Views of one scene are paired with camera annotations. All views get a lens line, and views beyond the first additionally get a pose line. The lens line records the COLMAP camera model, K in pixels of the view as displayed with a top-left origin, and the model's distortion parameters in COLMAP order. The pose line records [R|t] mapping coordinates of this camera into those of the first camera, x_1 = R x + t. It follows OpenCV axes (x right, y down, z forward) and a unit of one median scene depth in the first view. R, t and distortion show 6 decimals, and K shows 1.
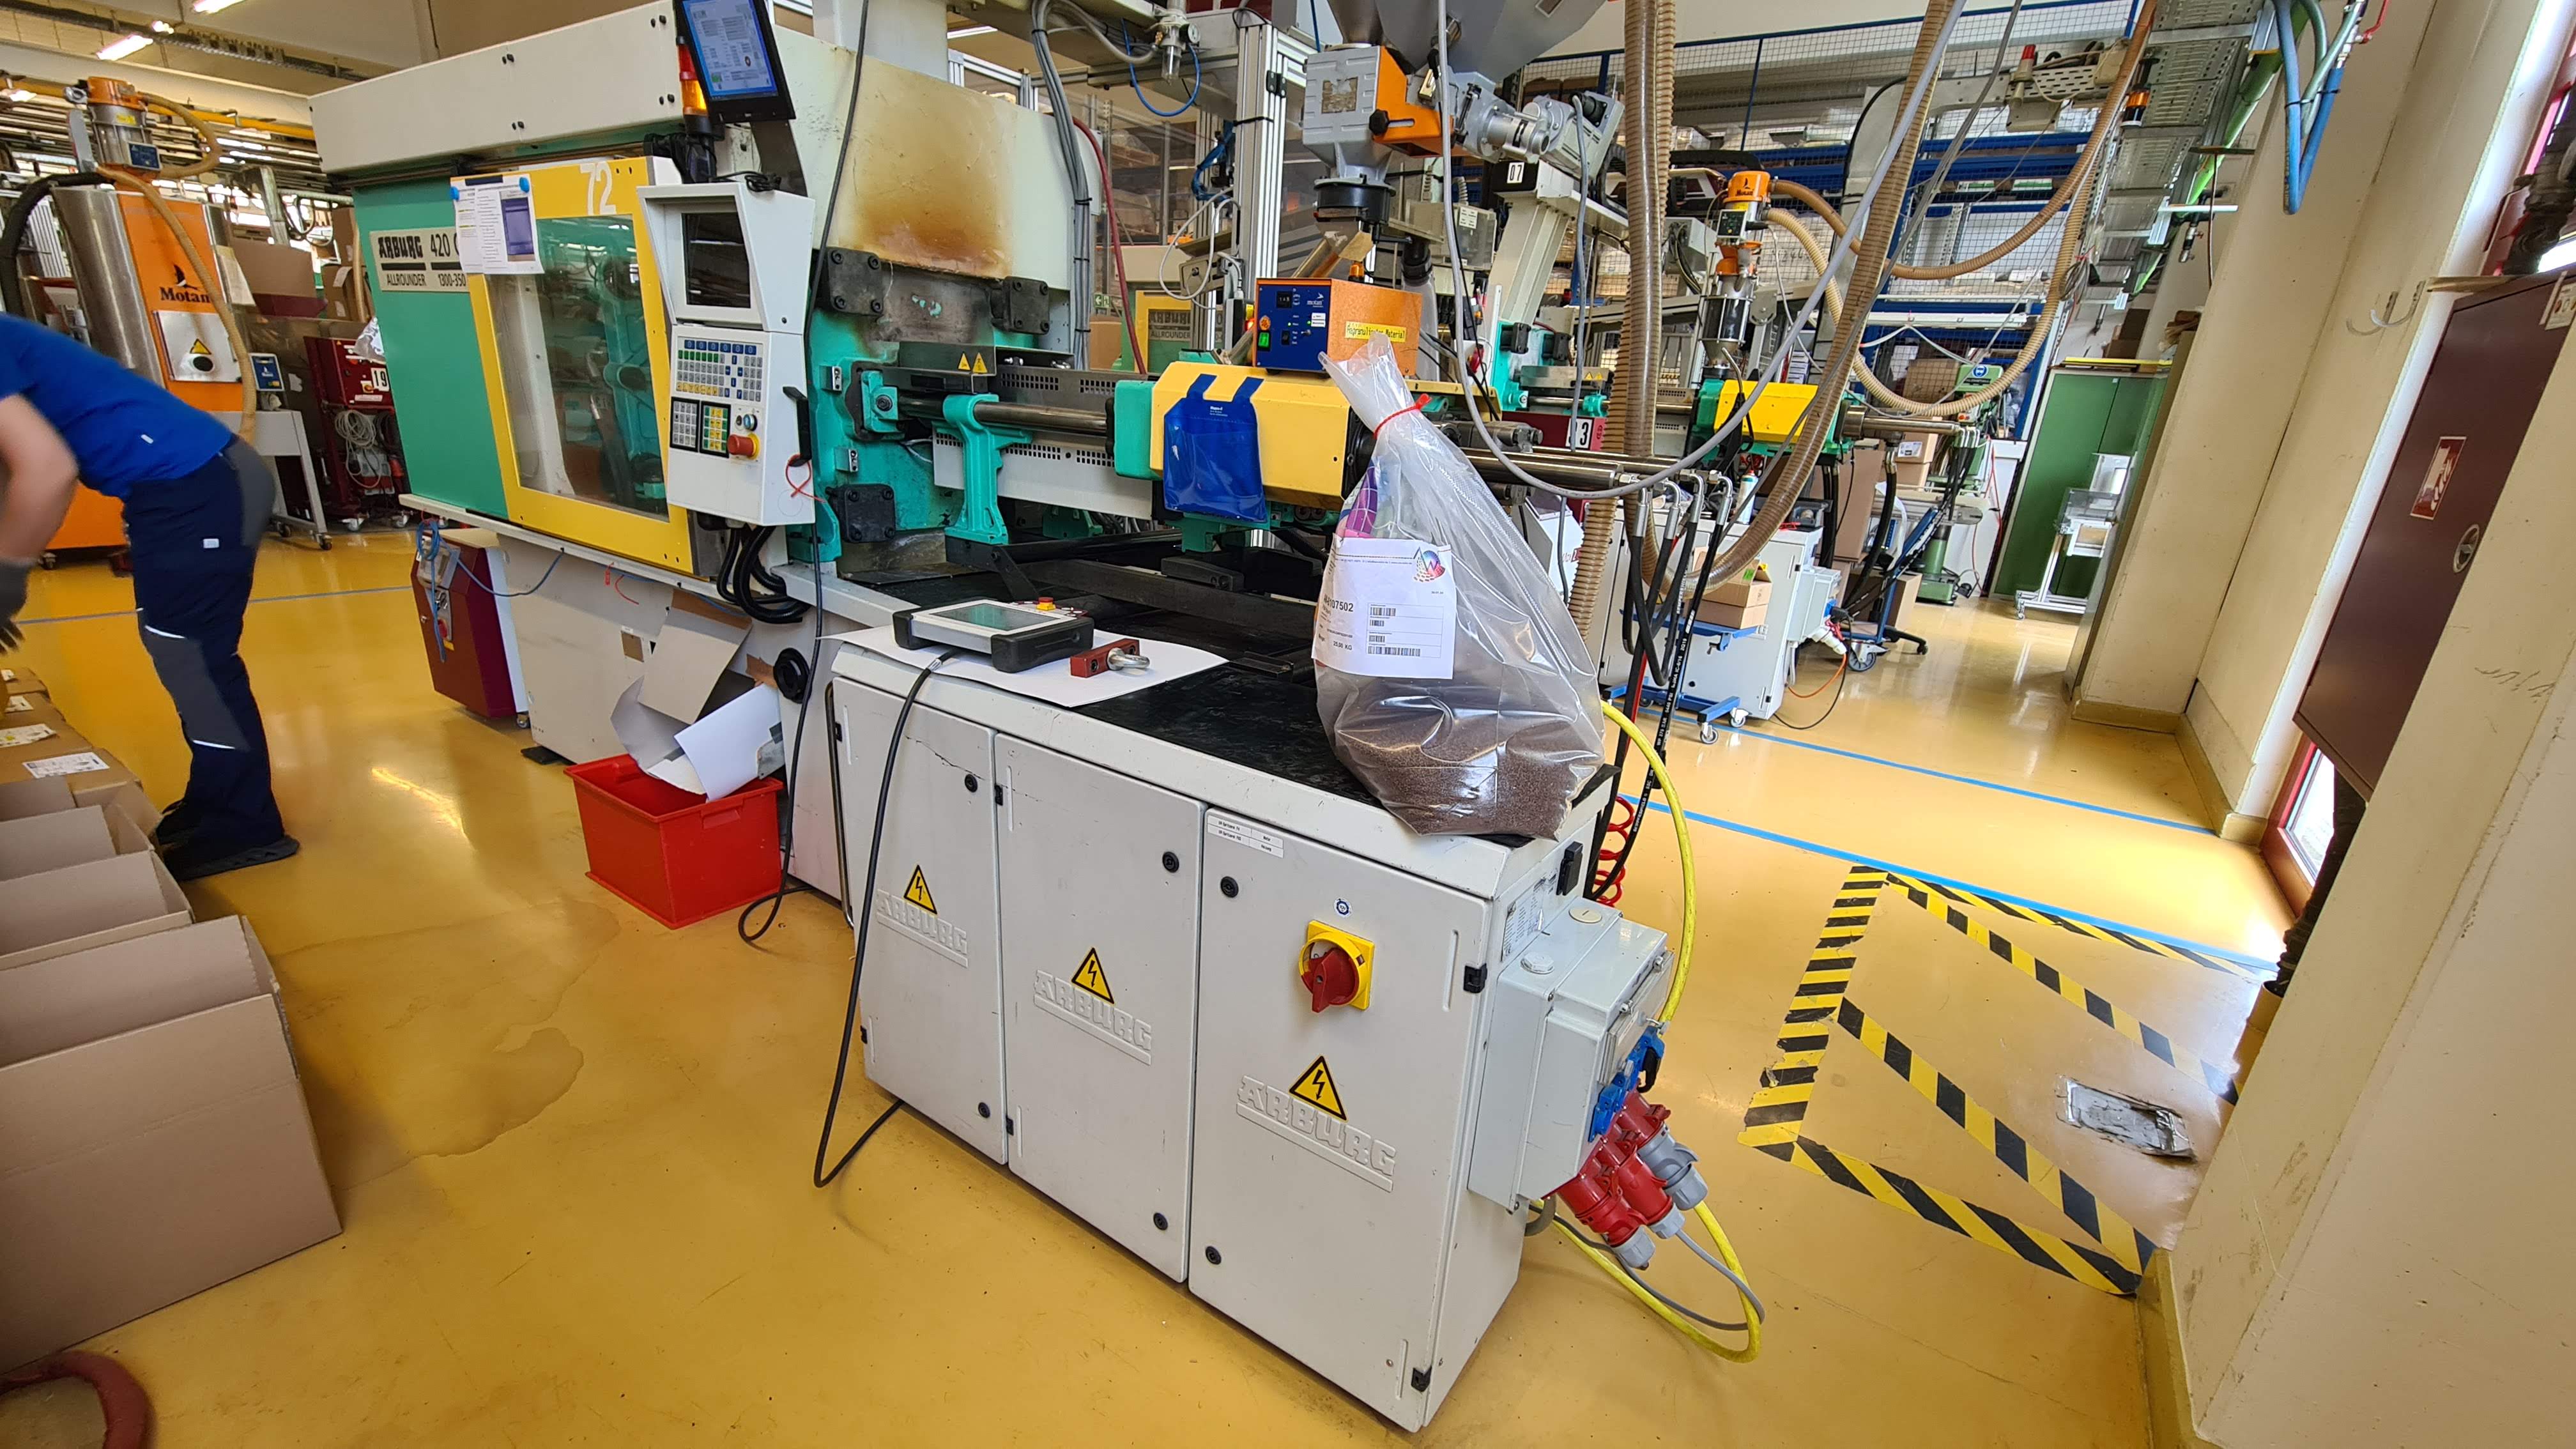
lens RADIAL K [[1038.6, 0, 1291.4], [0, 1038.6, 730.3], [0, 0, 1]] dist [0.001457, 0.000080]
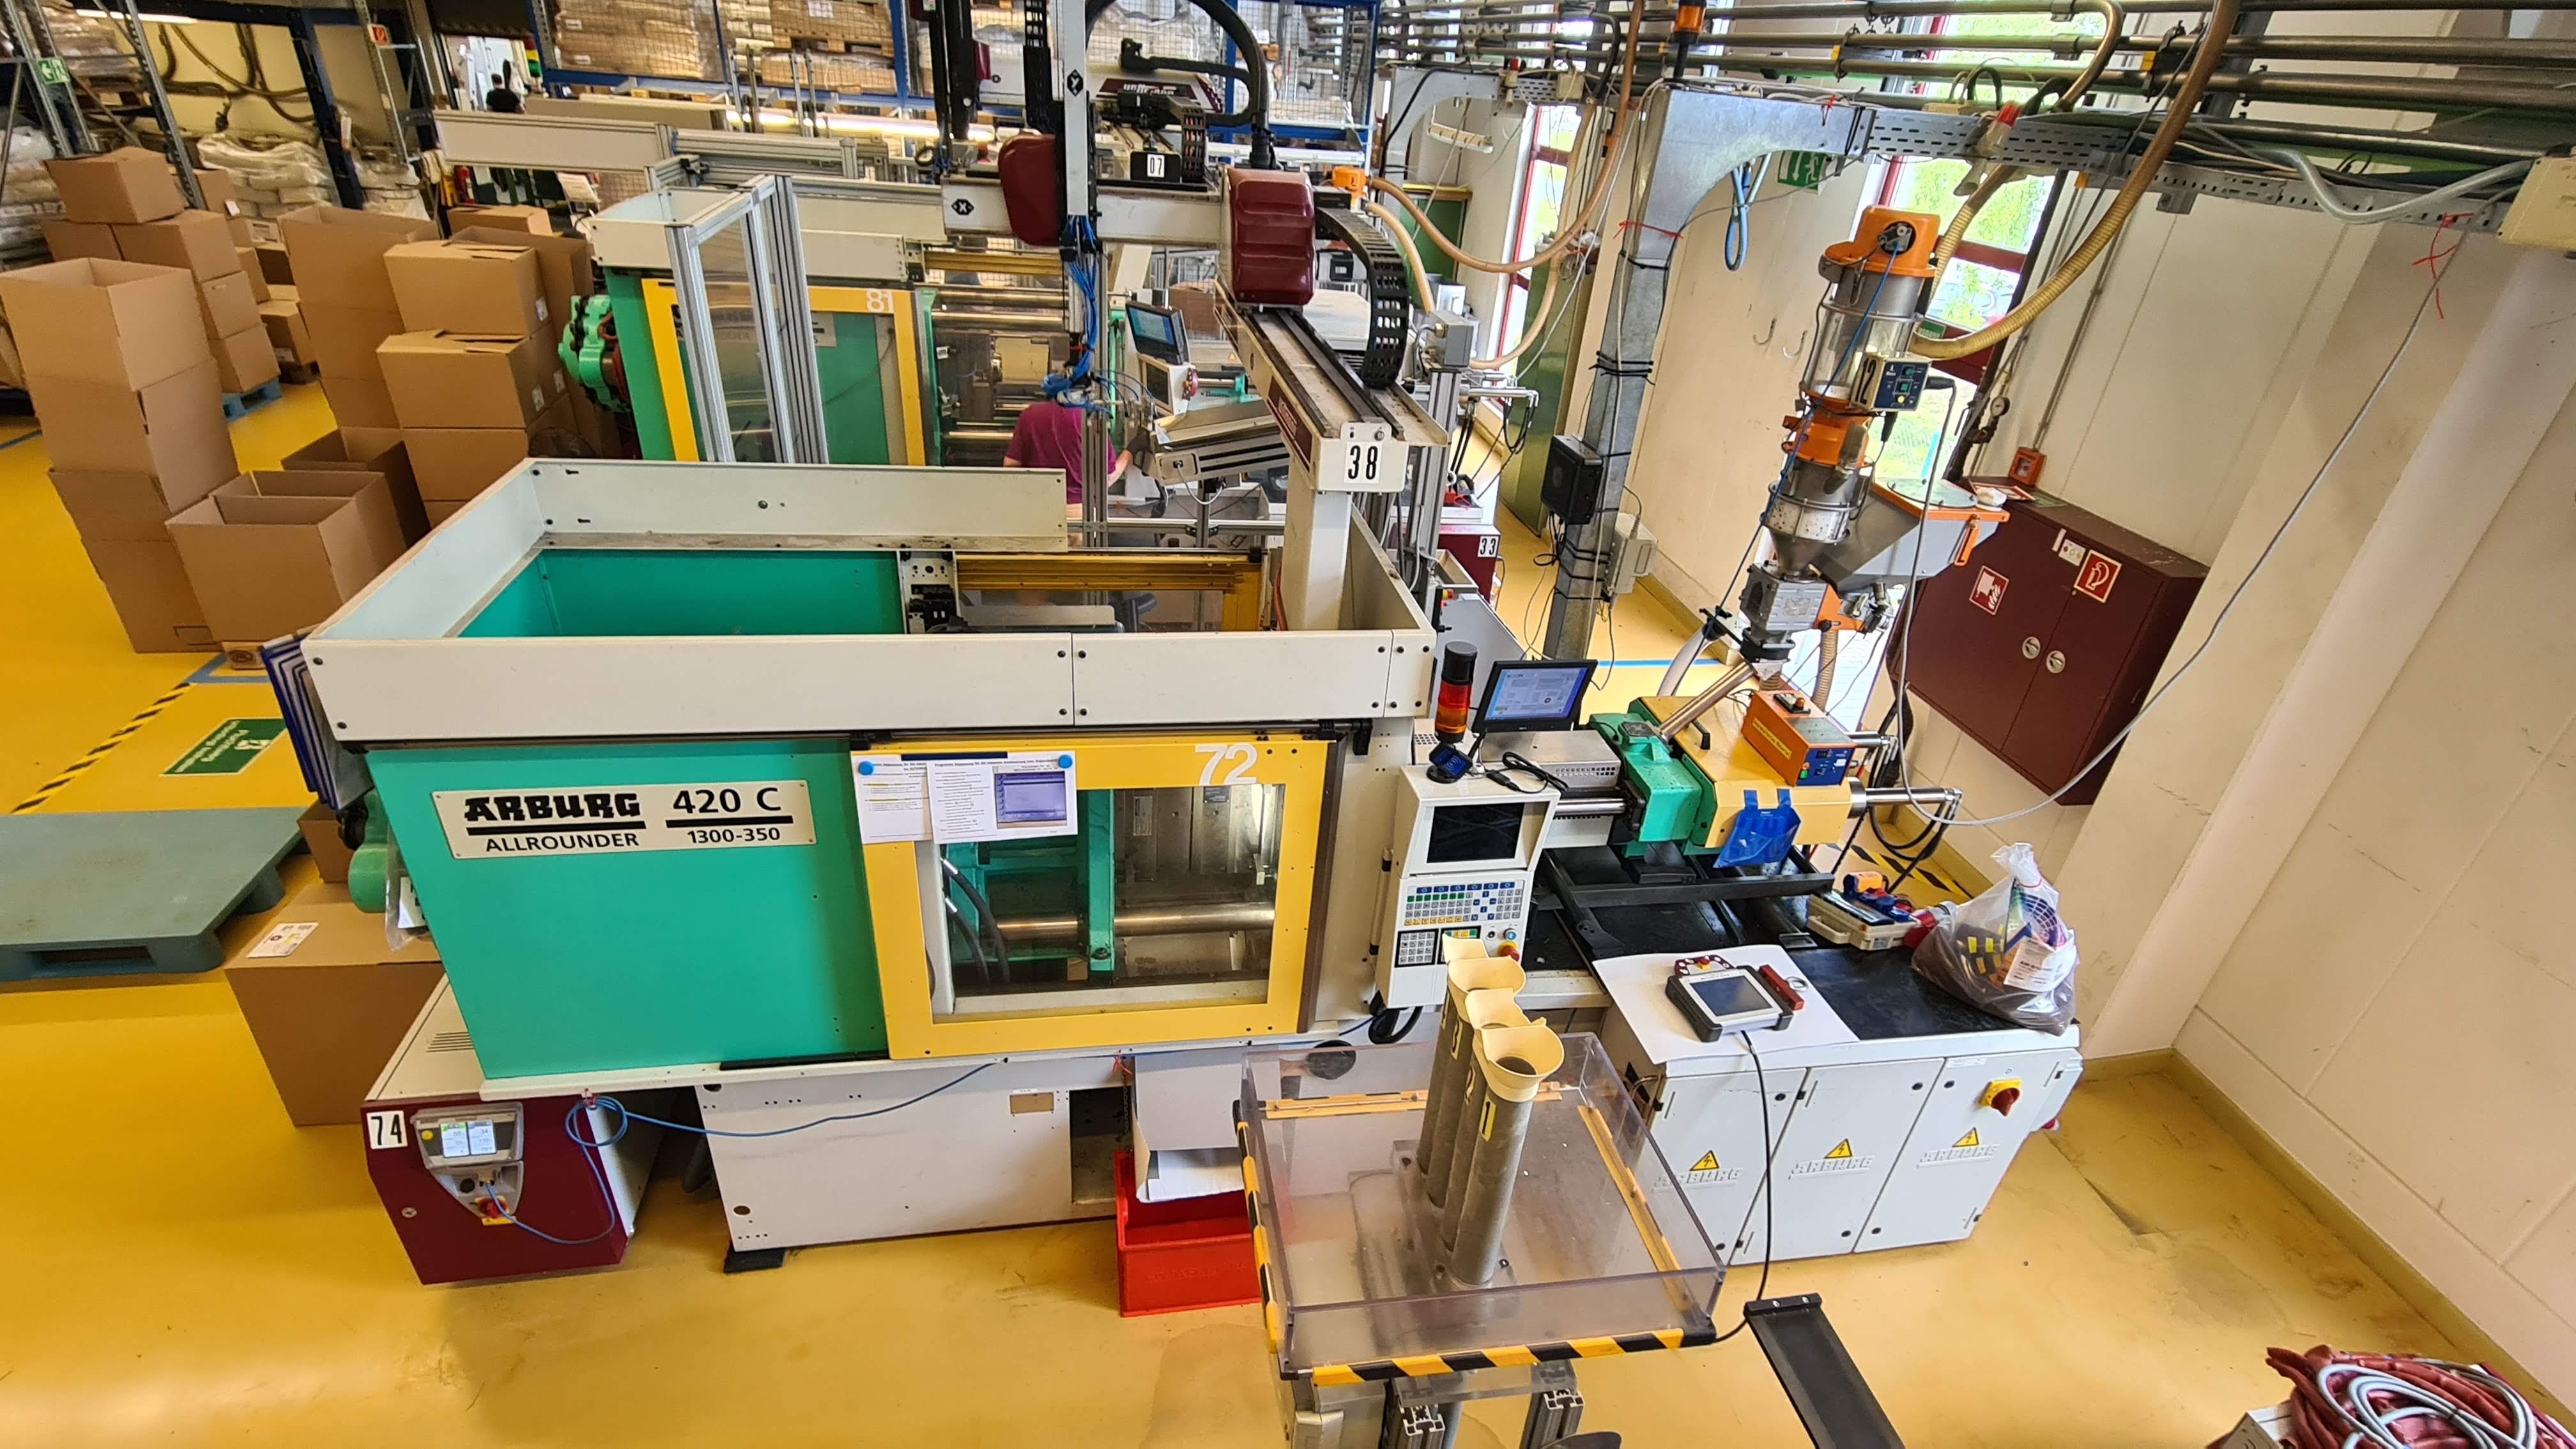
lens RADIAL K [[1171.9, 0, 1286.8], [0, 1171.9, 717.1], [0, 0, 1]] dist [0.010918, 0.000303]
pose [[0.722159, -0.350666, 0.596255, -1.466004], [0.195359, 0.930281, 0.310502, -1.032879], [-0.663567, -0.107748, 0.740317, 0.141588]]
